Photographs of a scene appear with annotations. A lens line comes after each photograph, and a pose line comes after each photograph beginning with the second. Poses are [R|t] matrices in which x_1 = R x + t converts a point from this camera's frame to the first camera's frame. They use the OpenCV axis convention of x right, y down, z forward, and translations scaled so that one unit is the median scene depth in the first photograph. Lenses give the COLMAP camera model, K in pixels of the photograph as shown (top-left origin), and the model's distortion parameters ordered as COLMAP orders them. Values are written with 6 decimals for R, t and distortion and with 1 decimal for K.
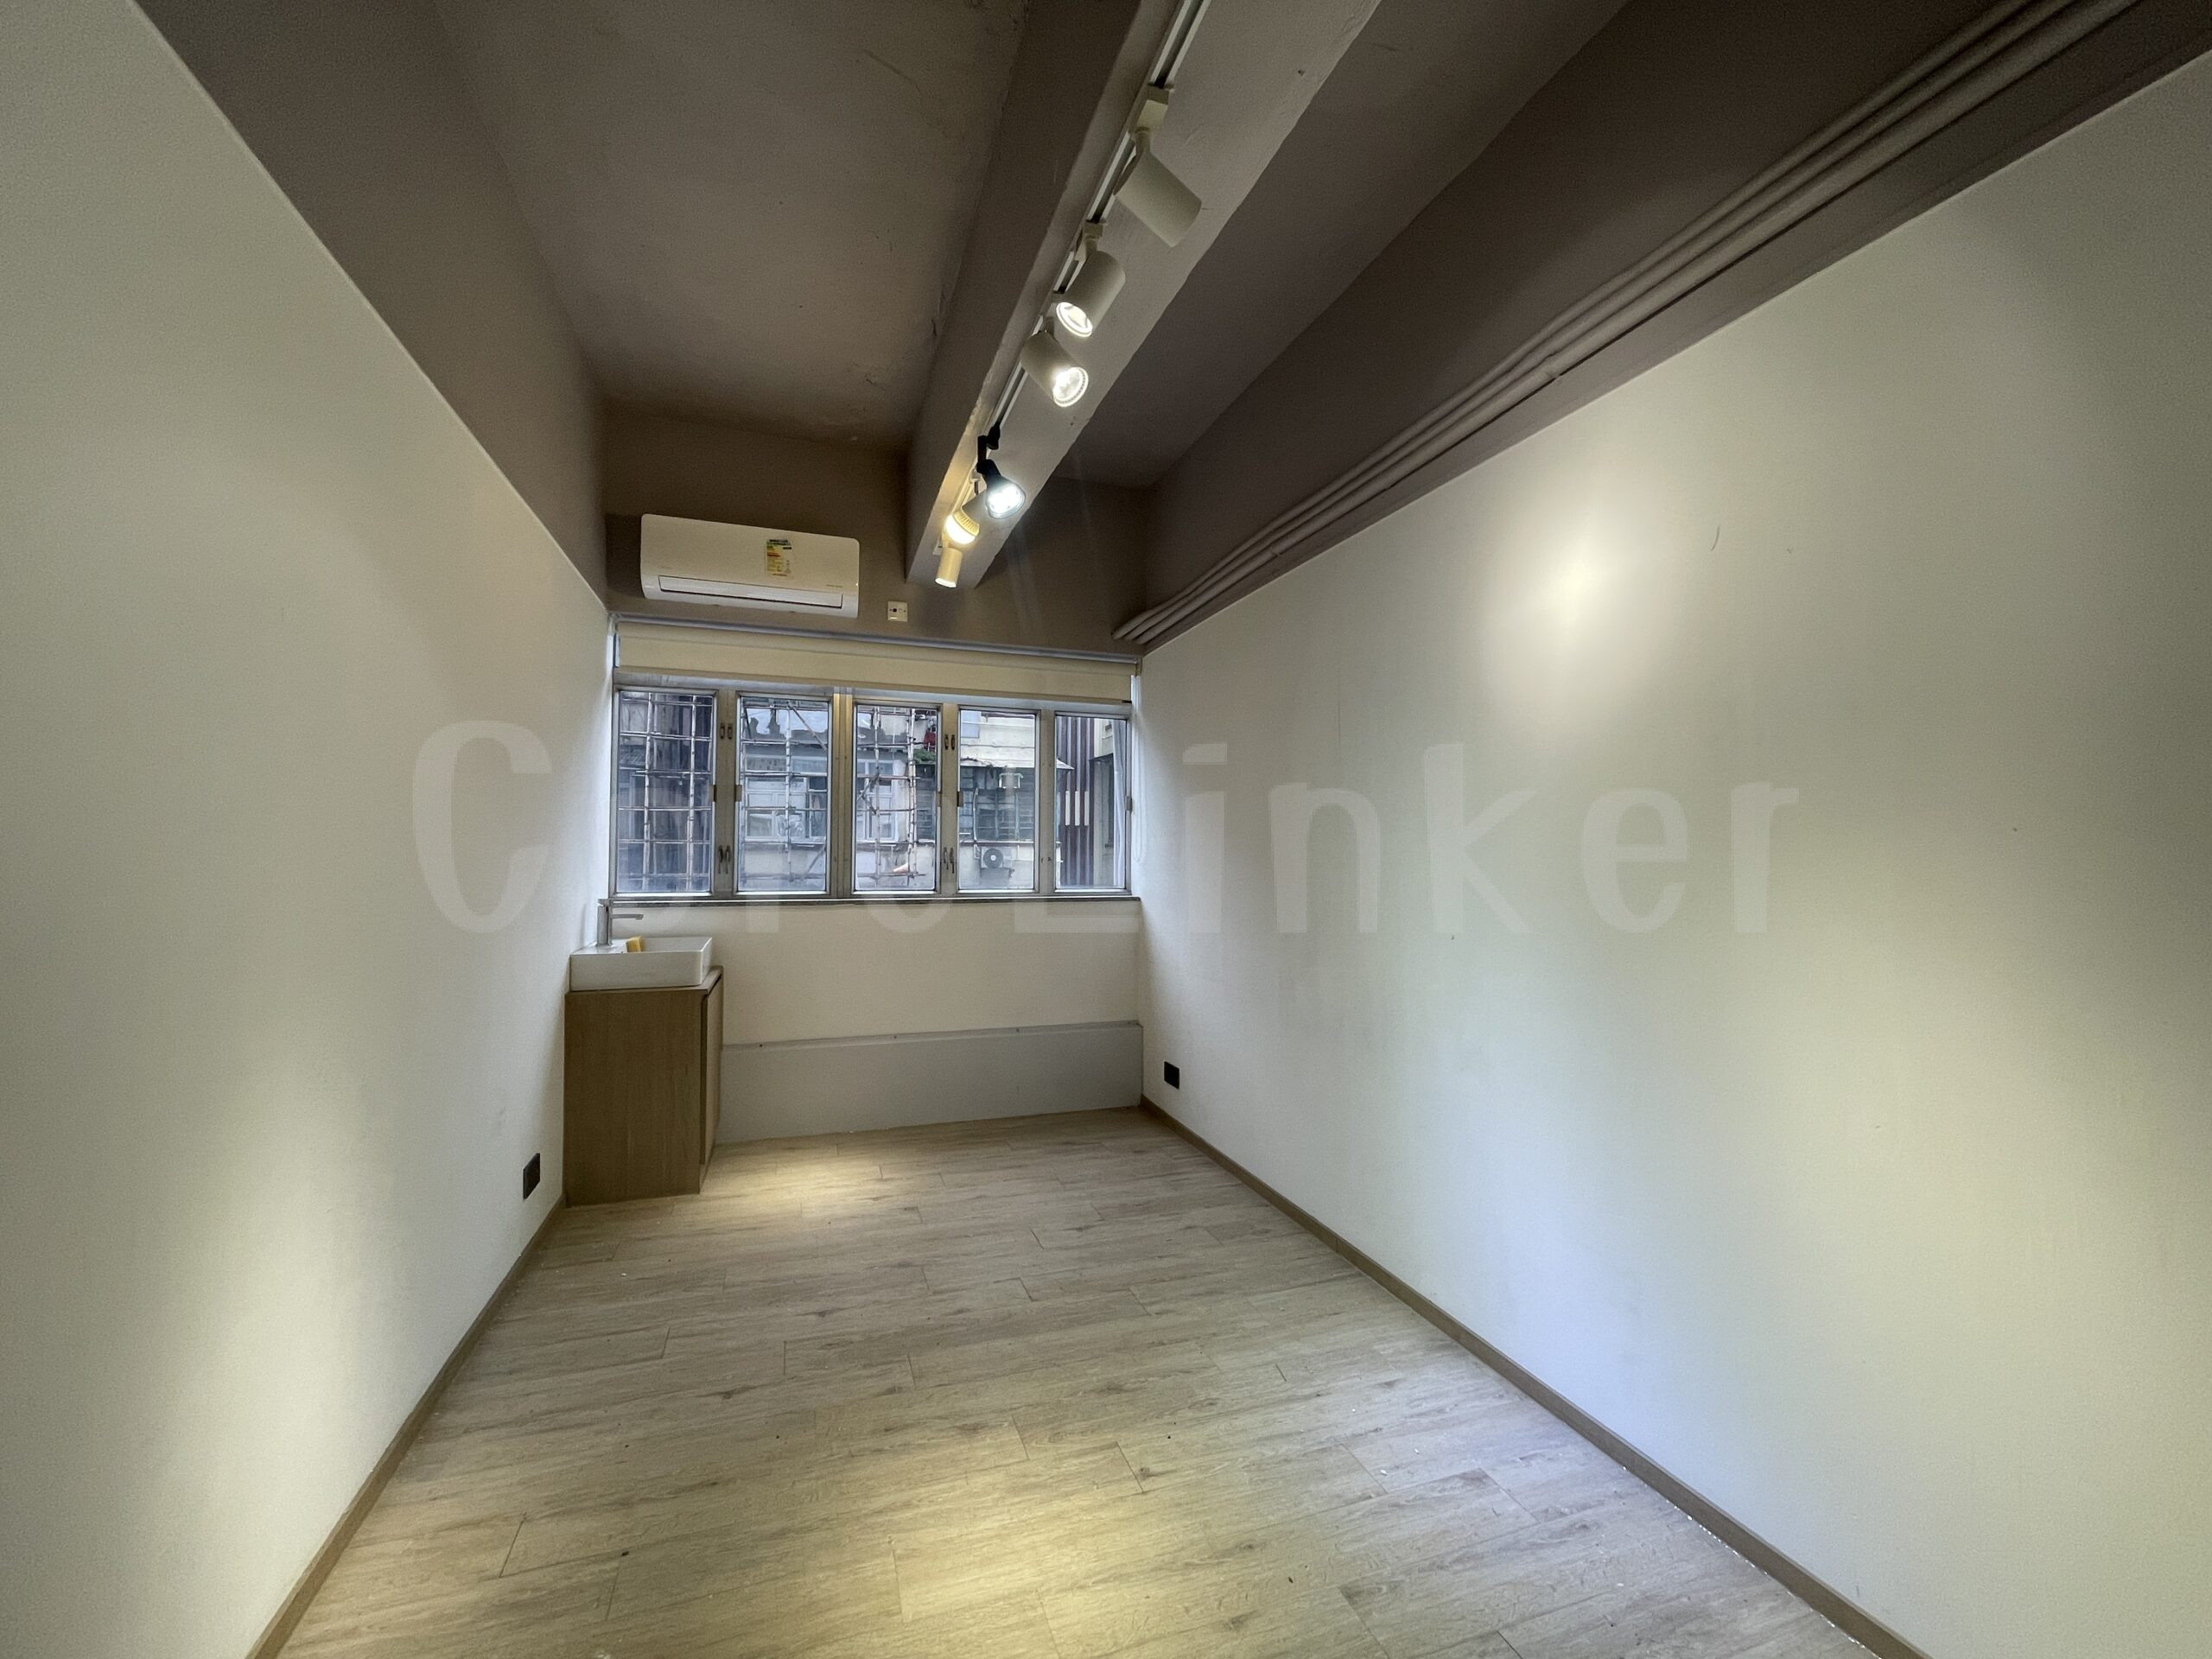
lens RADIAL K [[895.9, 0, 1102.0], [0, 895.9, 837.1], [0, 0, 1]] dist [0.000396, 0.000017]
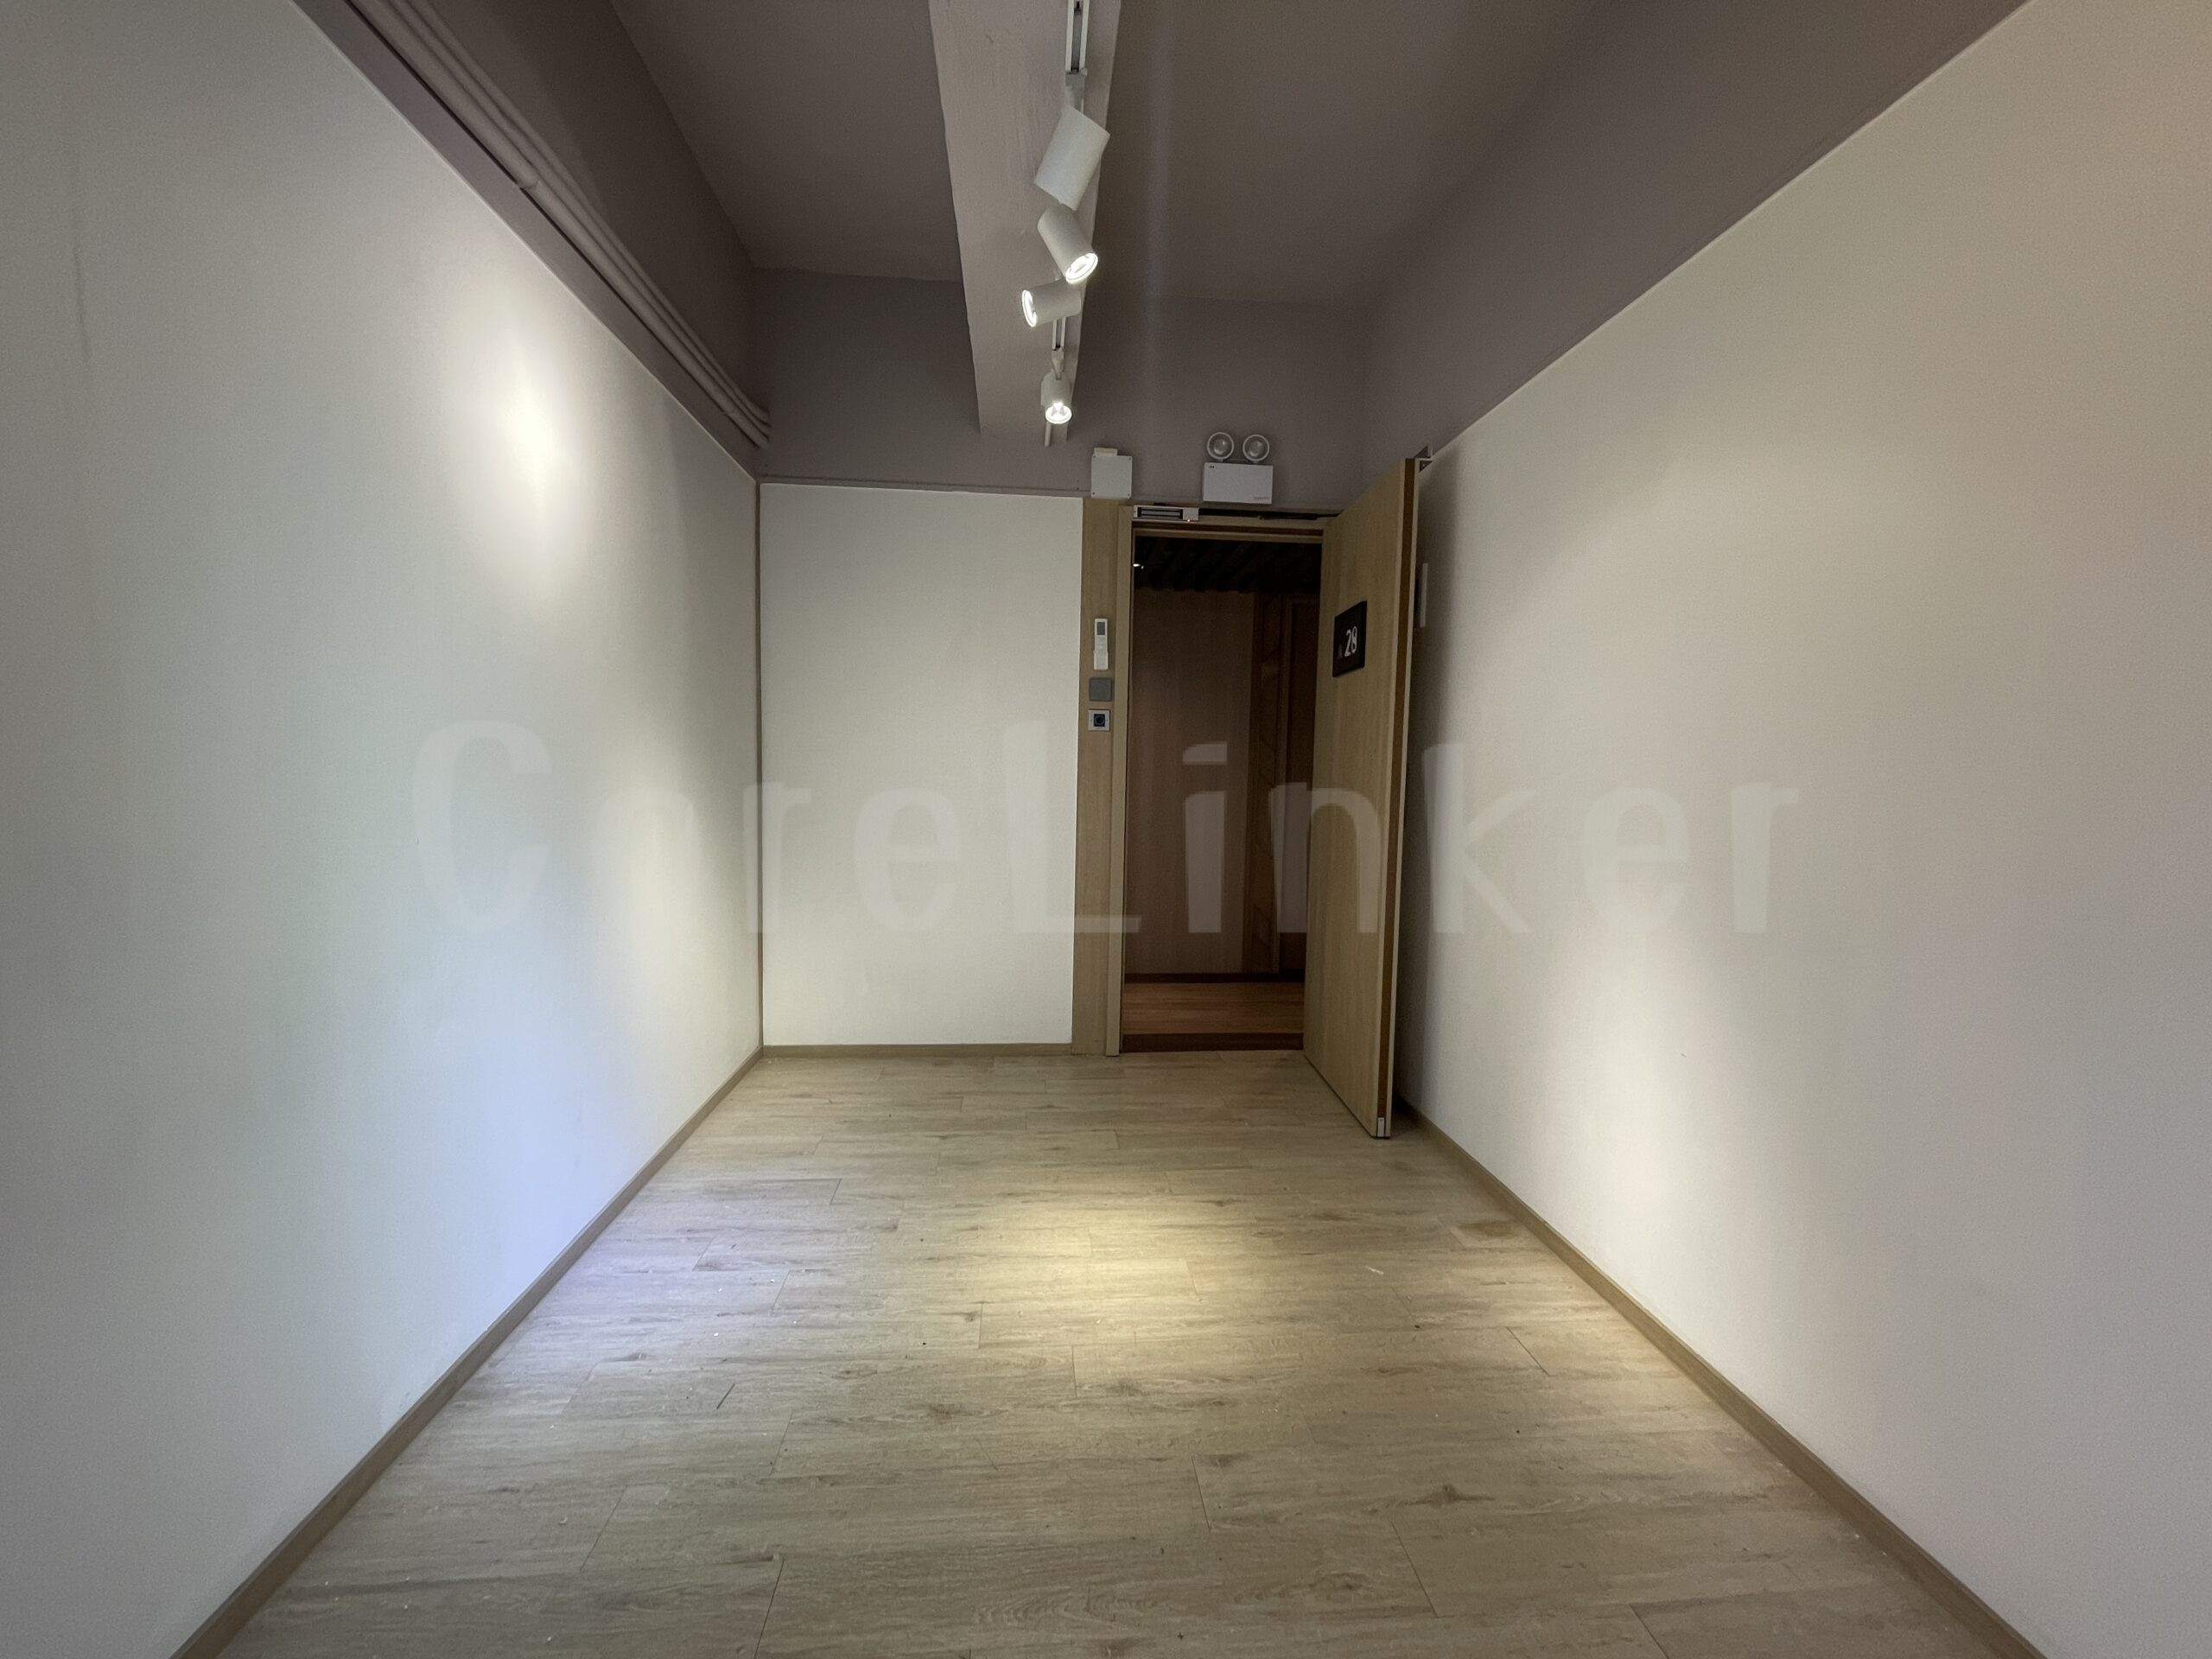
lens RADIAL K [[895.9, 0, 1104.6], [0, 895.9, 821.4], [0, 0, 1]] dist [0.000396, 0.000017]
pose [[-0.970155, -0.041288, 0.238945, -0.283189], [-0.030641, 0.998372, 0.048104, 0.054899], [-0.240543, 0.039347, -0.969841, 1.658559]]
